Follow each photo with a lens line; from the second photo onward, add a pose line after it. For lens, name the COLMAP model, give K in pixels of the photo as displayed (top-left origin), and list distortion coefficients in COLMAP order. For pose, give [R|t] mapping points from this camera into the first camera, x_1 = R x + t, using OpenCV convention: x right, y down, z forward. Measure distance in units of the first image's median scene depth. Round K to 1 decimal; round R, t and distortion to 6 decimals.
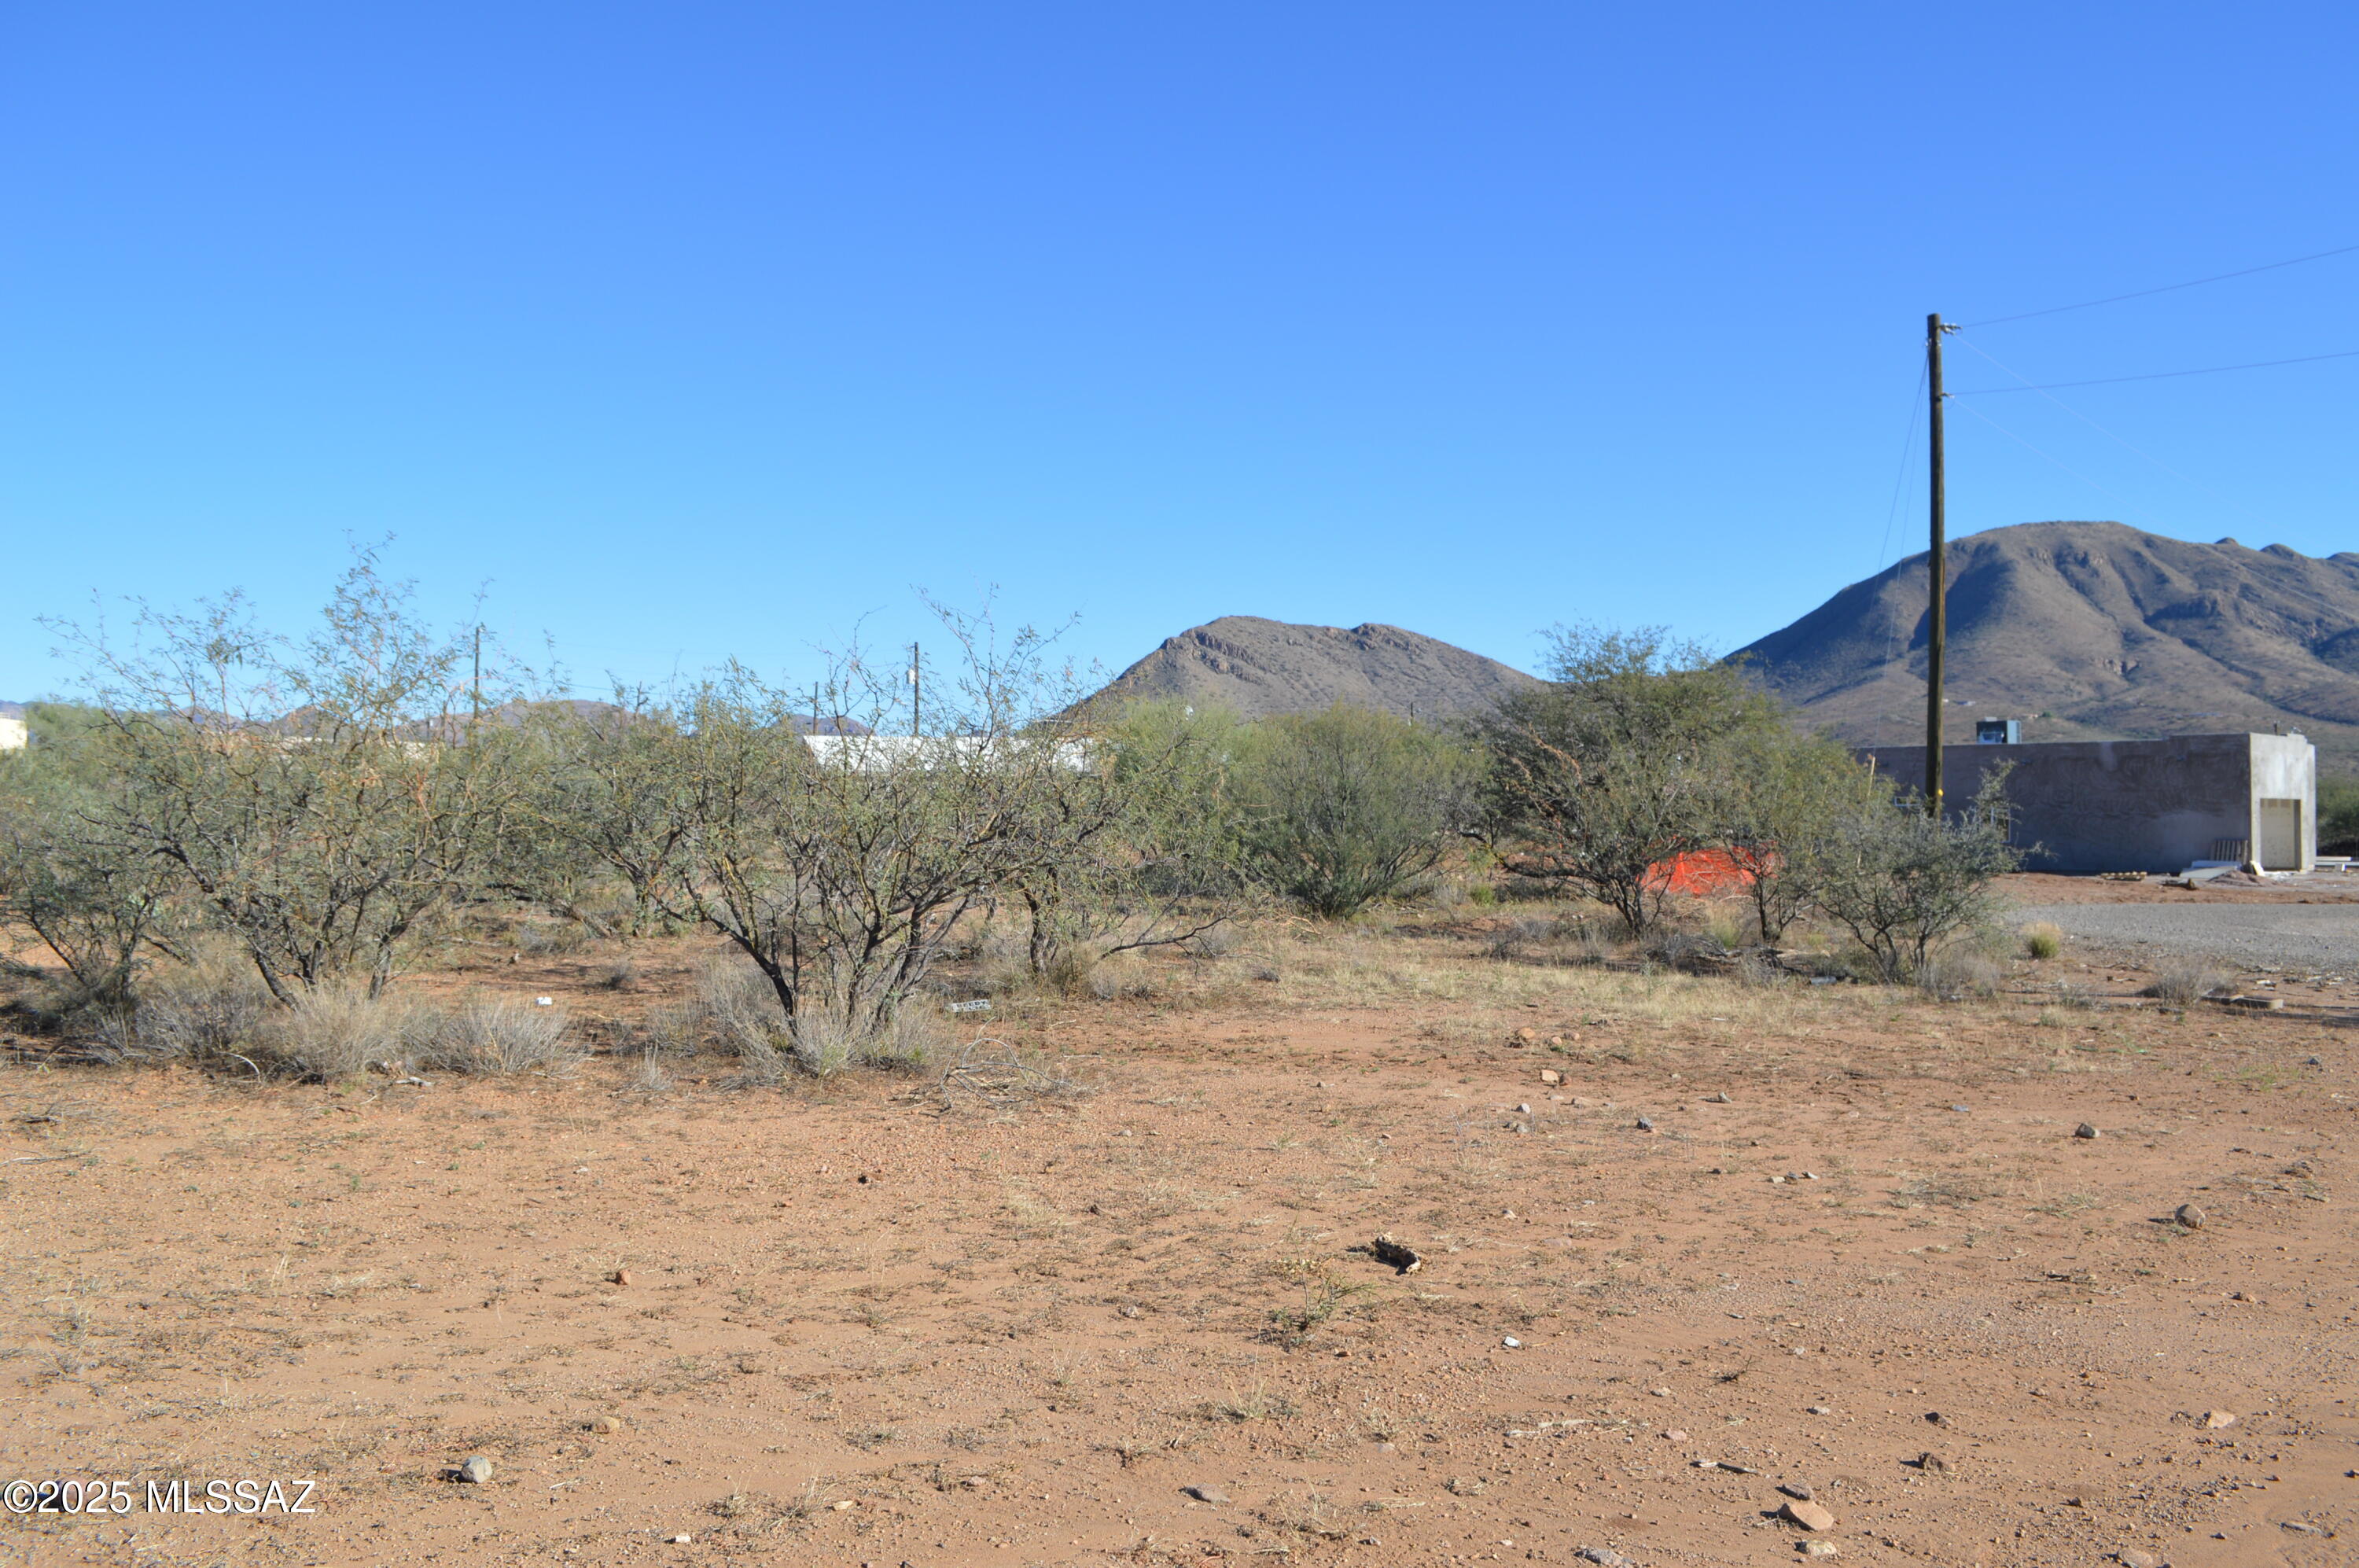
lens RADIAL K [[1854.9, 0, 1189.3], [0, 1854.9, 797.3], [0, 0, 1]] dist [-0.077070, 0.007831]
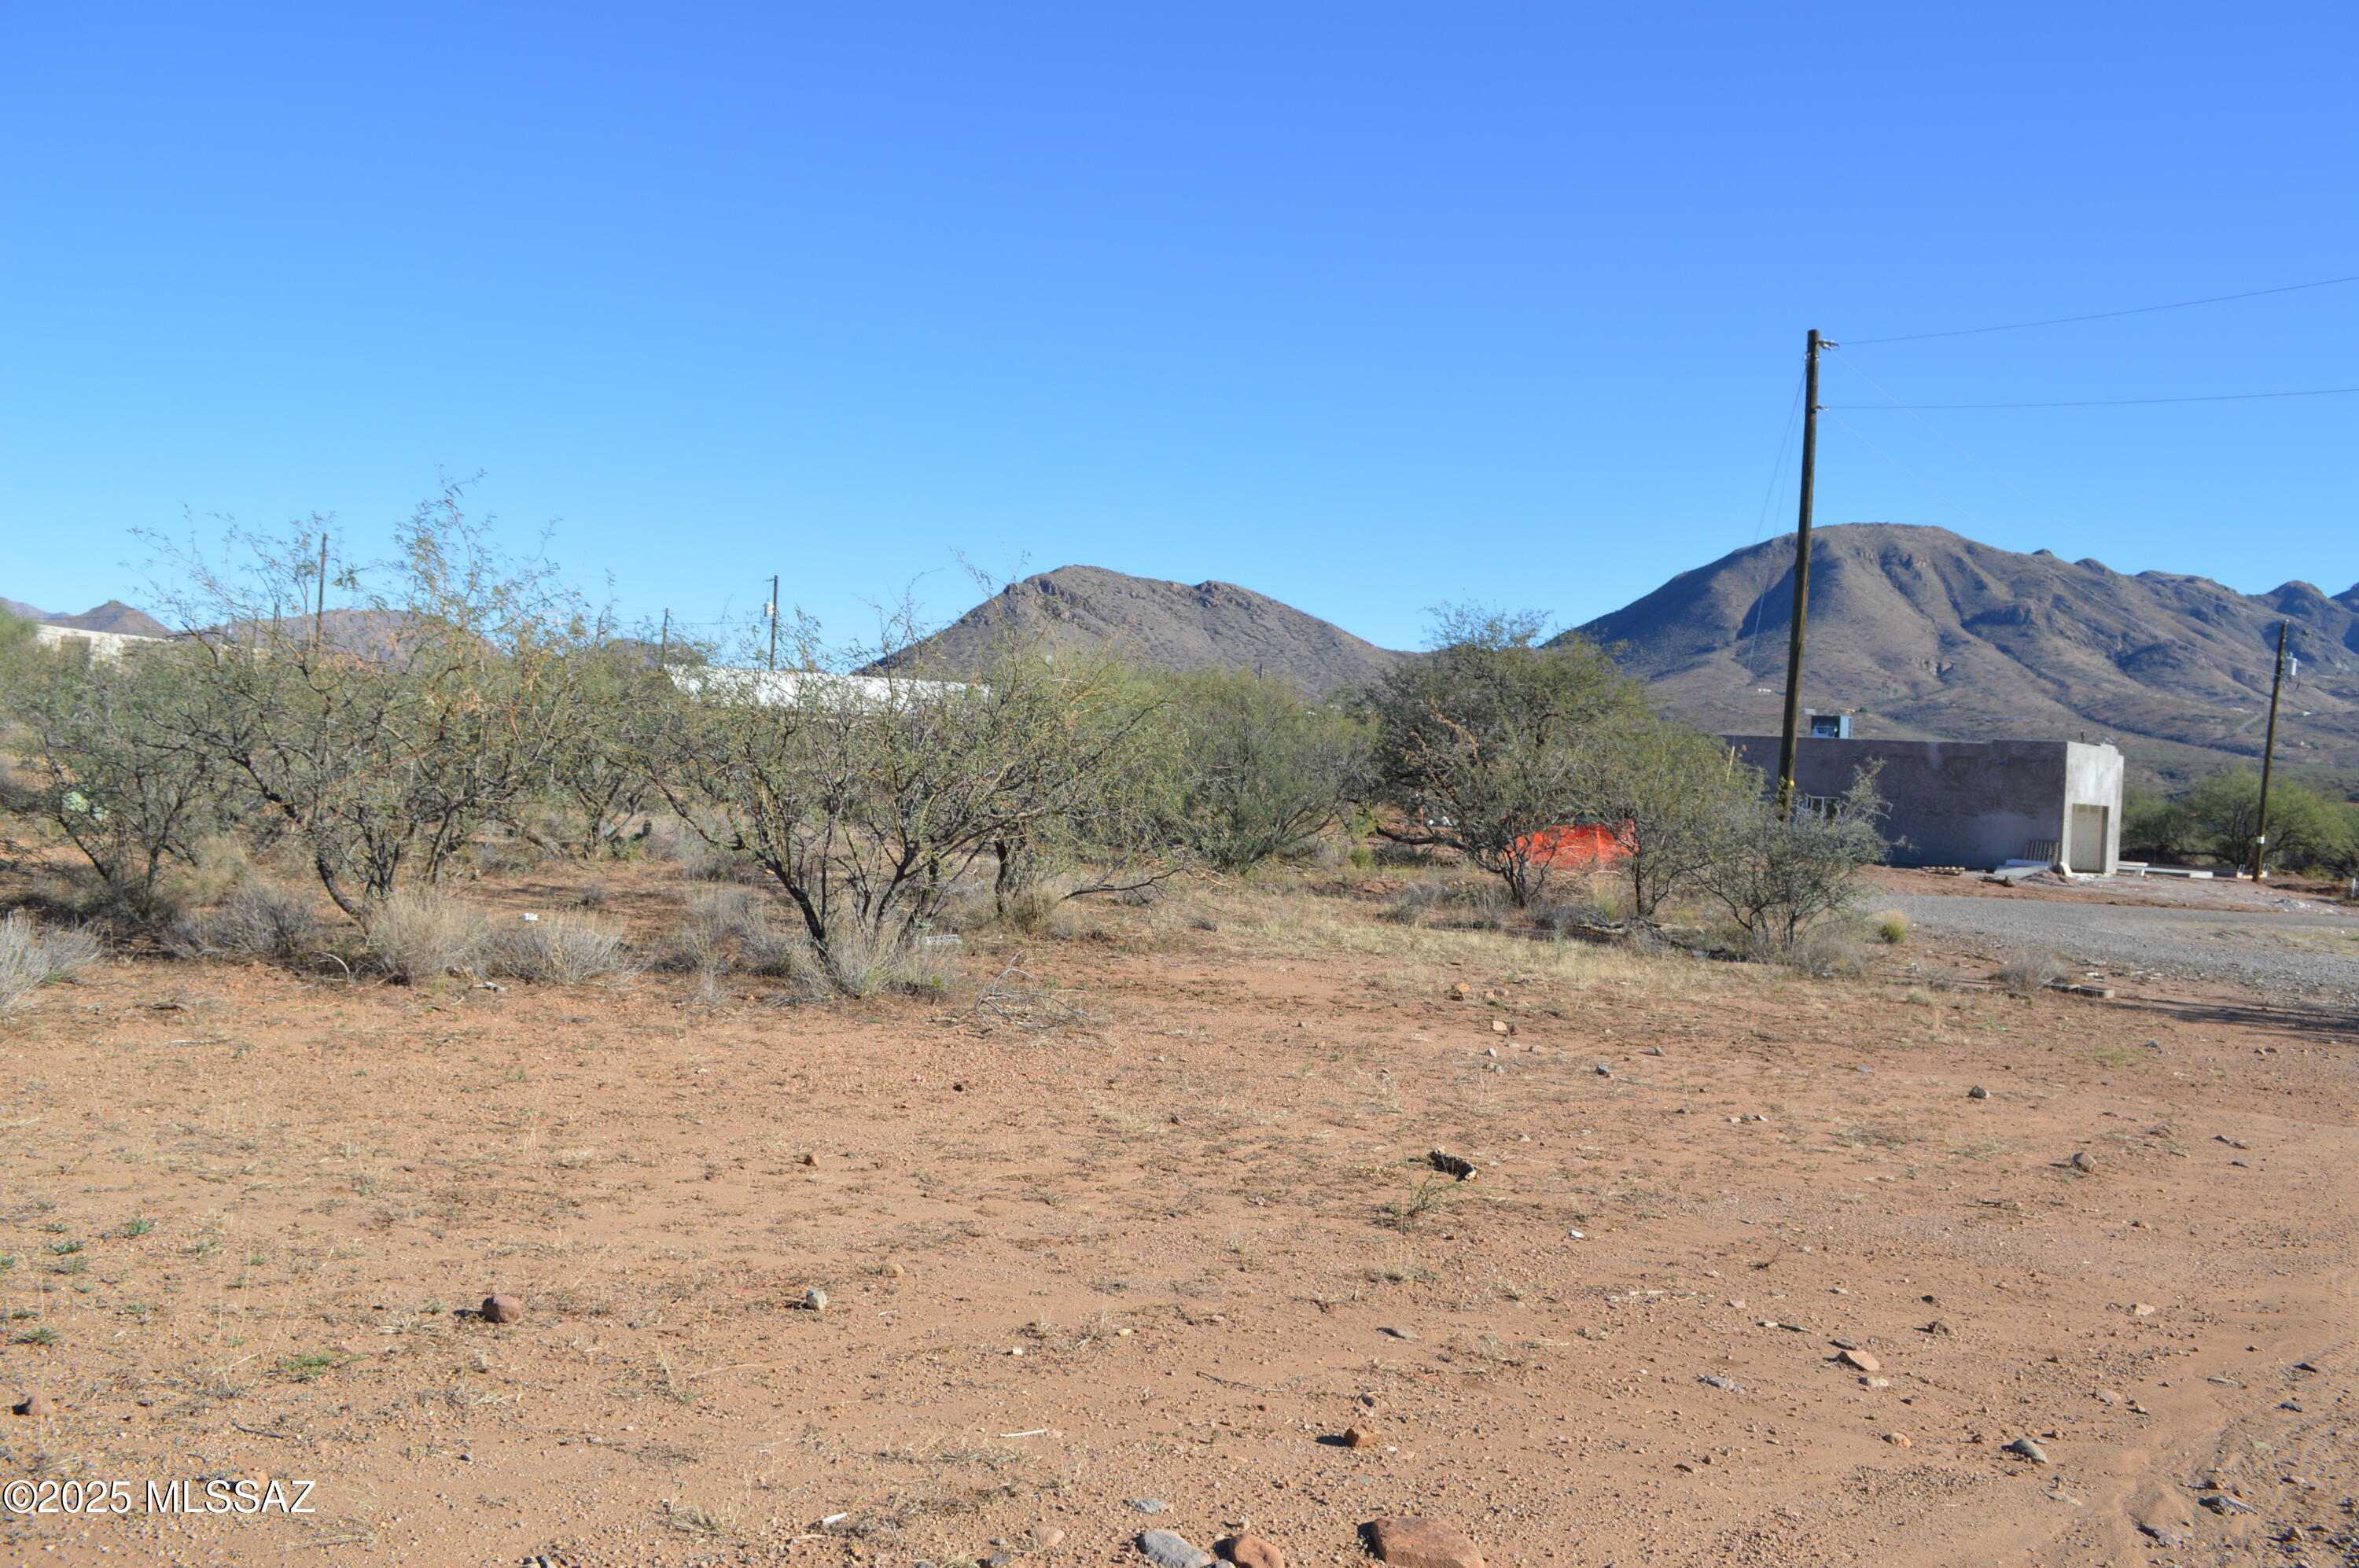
lens RADIAL K [[1855.9, 0, 1179.5], [0, 1855.9, 784.0], [0, 0, 1]] dist [-0.073988, -0.001274]
pose [[0.994849, 0.052559, 0.086680, -0.080721], [-0.054218, 0.998386, 0.016888, -0.001993], [-0.085652, -0.021501, 0.996093, -0.069239]]
